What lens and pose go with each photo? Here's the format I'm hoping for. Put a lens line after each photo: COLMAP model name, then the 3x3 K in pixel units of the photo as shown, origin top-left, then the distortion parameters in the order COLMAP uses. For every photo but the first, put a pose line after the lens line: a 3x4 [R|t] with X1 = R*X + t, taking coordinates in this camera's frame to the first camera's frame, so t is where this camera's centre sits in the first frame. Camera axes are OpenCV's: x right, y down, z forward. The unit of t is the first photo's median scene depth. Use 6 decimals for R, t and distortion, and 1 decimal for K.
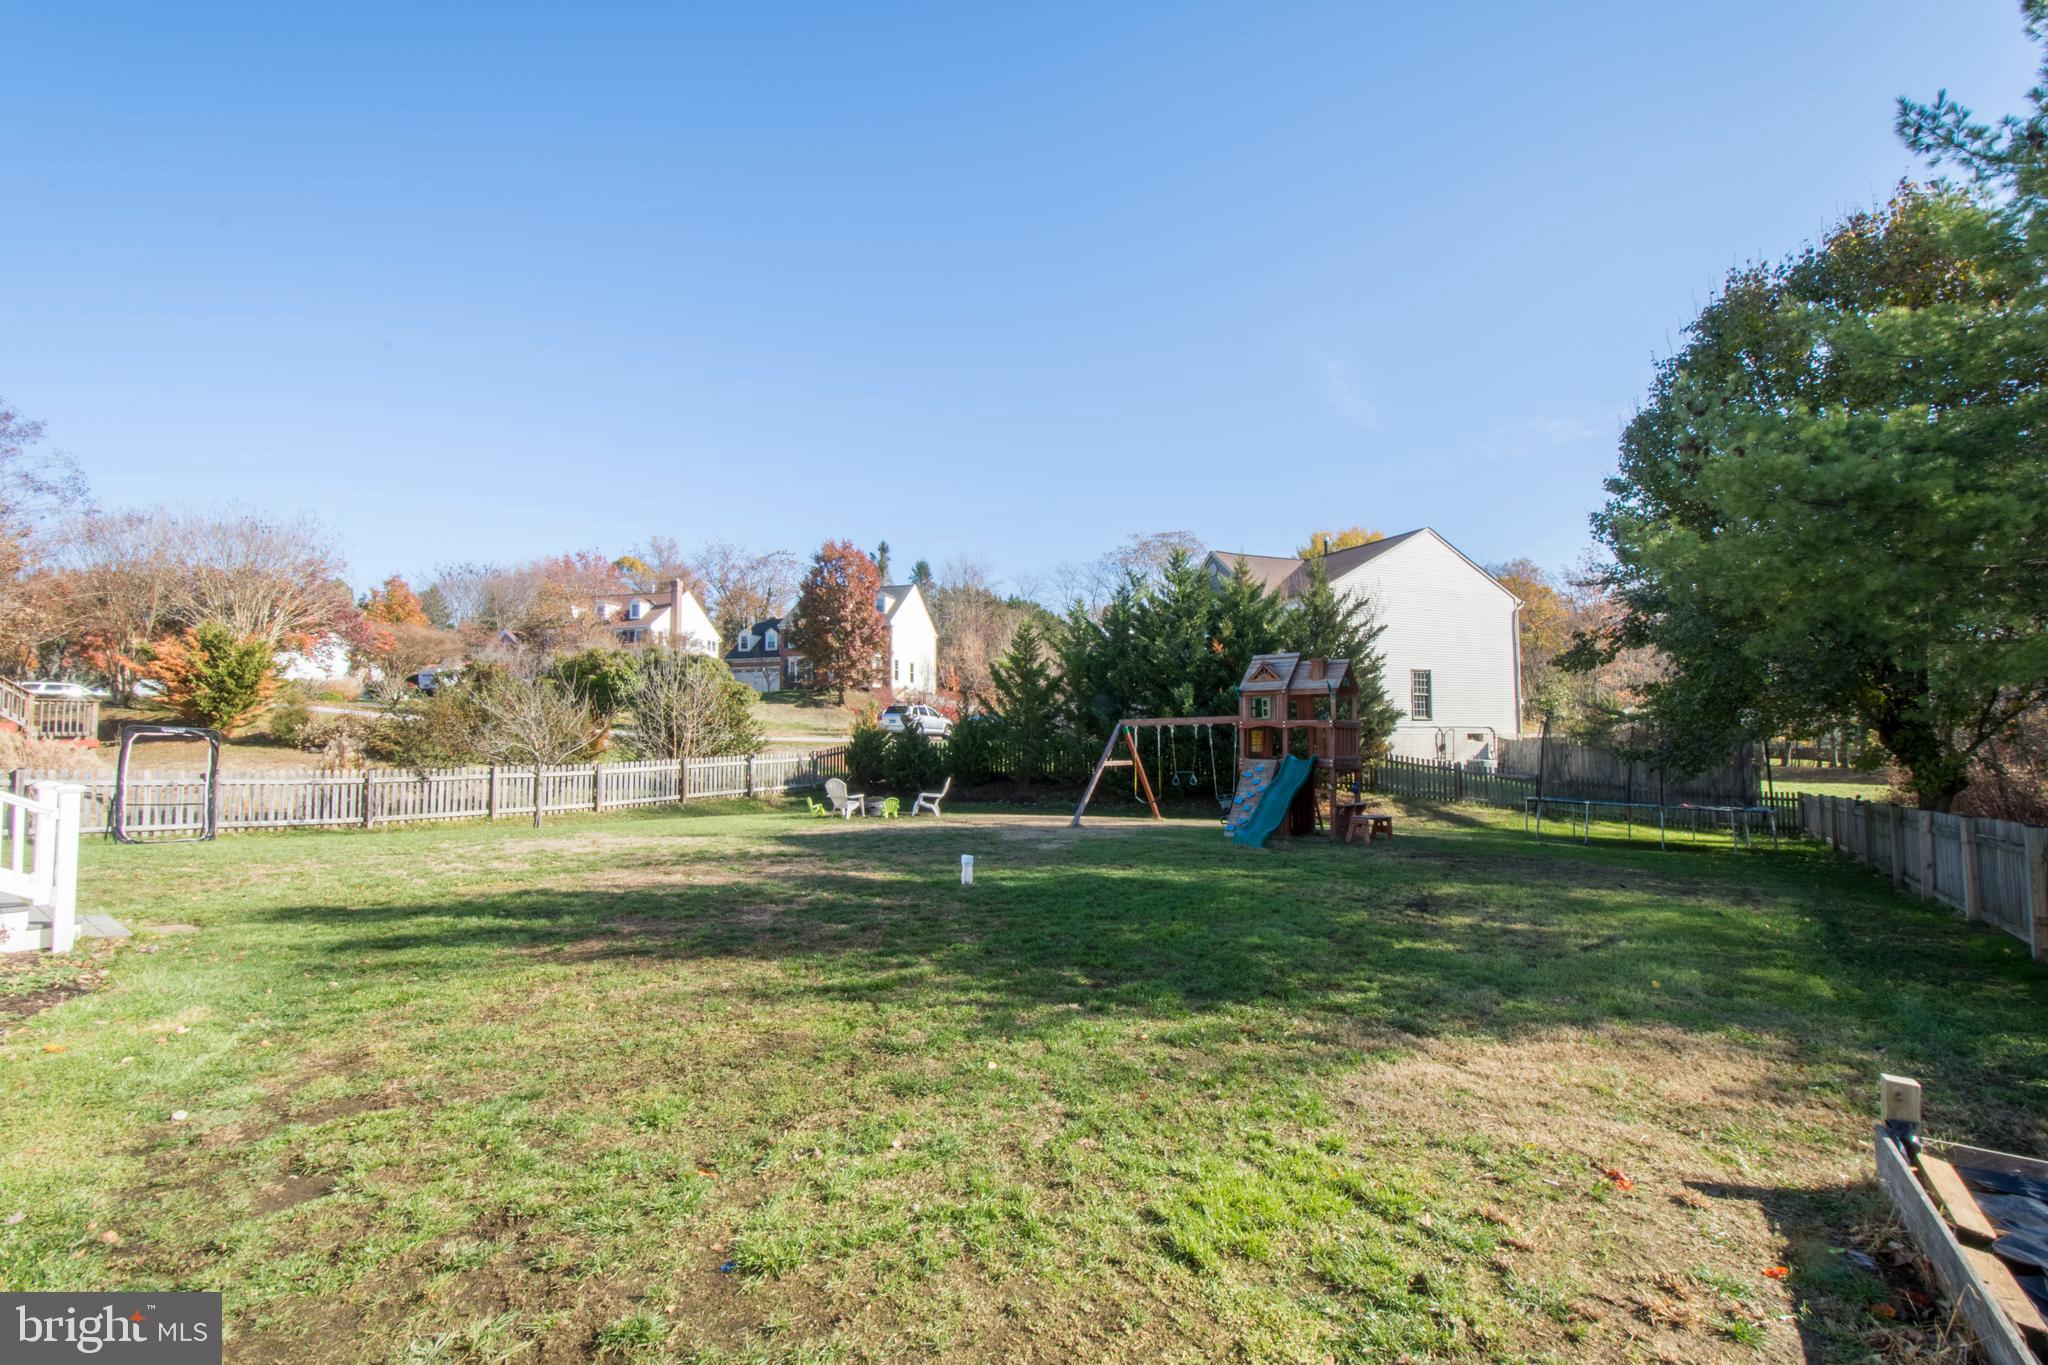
lens RADIAL K [[889.8, 0, 1014.9], [0, 889.8, 688.1], [0, 0, 1]] dist [0.012704, -0.001006]
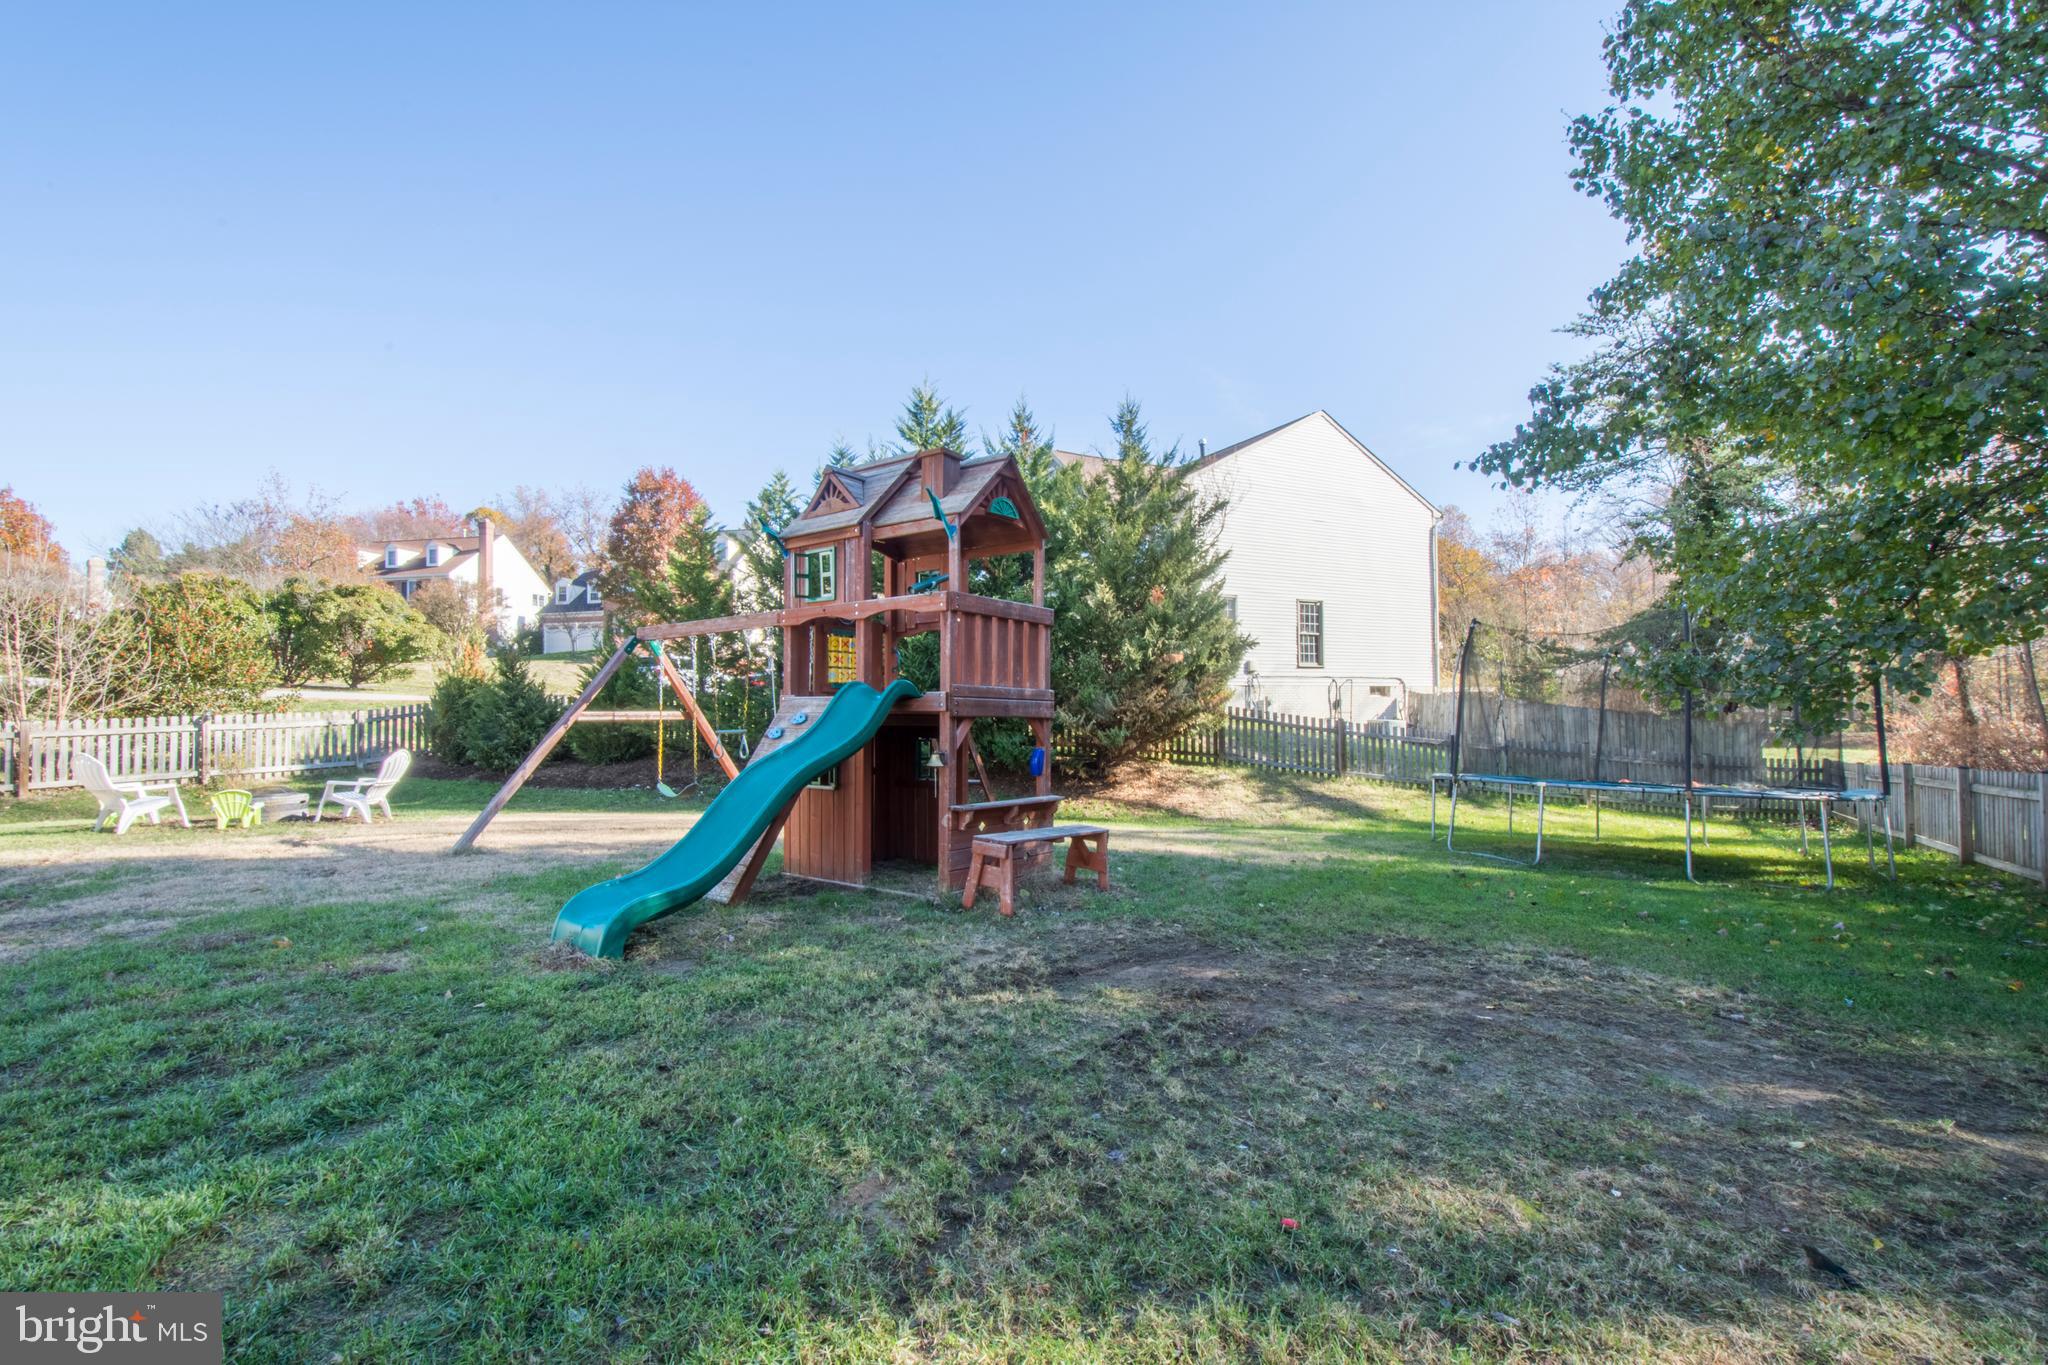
lens RADIAL K [[889.8, 0, 1014.9], [0, 889.8, 688.1], [0, 0, 1]] dist [0.012704, -0.001006]
pose [[0.997906, -0.004687, 0.064507, 0.194262], [0.002678, 0.999510, 0.031200, 0.035524], [-0.064622, -0.030962, 0.997429, 0.324331]]
